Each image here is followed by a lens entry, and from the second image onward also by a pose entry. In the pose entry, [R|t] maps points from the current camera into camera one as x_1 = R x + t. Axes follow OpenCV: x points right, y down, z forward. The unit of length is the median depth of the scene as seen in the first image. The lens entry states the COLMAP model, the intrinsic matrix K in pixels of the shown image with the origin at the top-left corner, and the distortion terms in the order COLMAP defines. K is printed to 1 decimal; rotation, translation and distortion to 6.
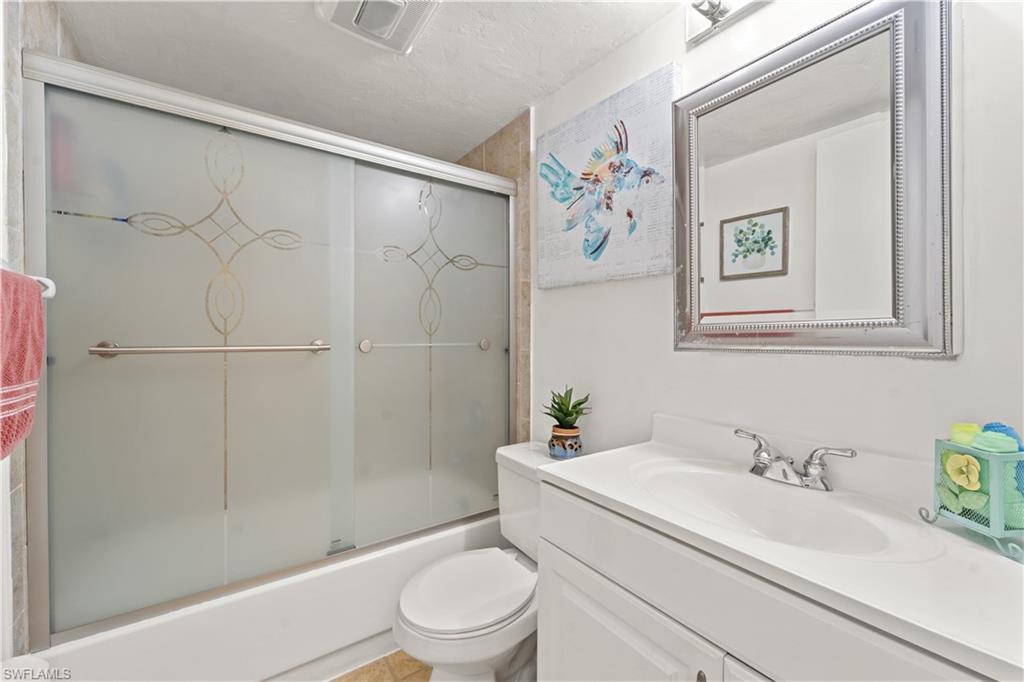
lens RADIAL K [[411.8, 0, 514.5], [0, 411.8, 347.2], [0, 0, 1]] dist [-0.011553, -0.000169]
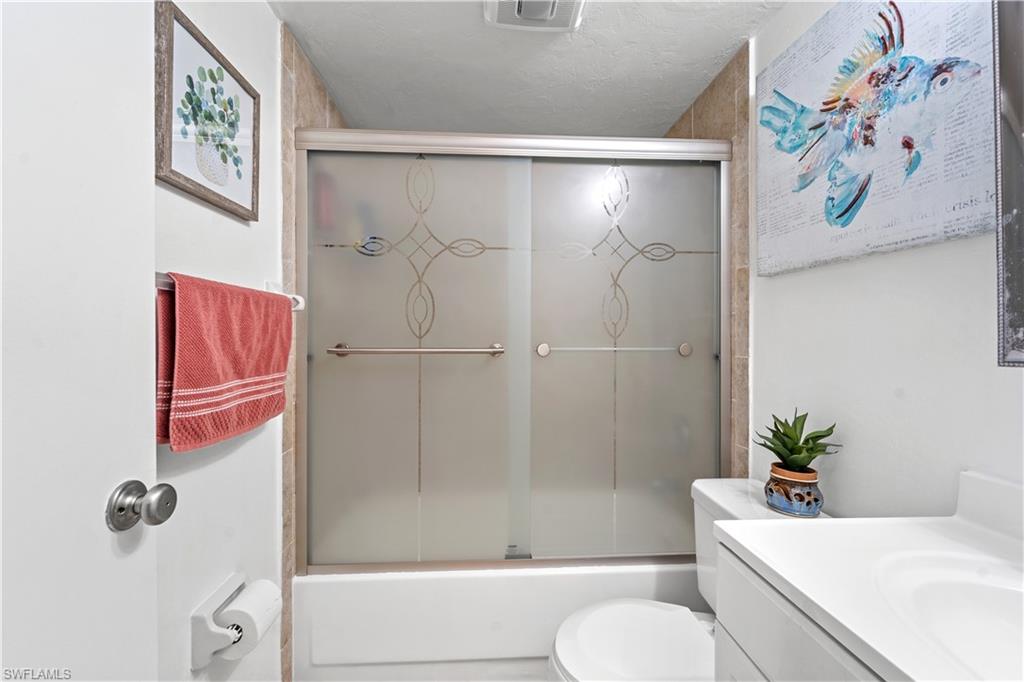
lens RADIAL K [[423.9, 0, 510.5], [0, 423.9, 344.4], [0, 0, 1]] dist [-0.002508, -0.001302]
pose [[0.842097, 0.006057, -0.539292, 0.109589], [-0.013658, 0.999856, -0.010096, -0.004269], [0.539153, 0.015868, 0.842058, 0.128469]]
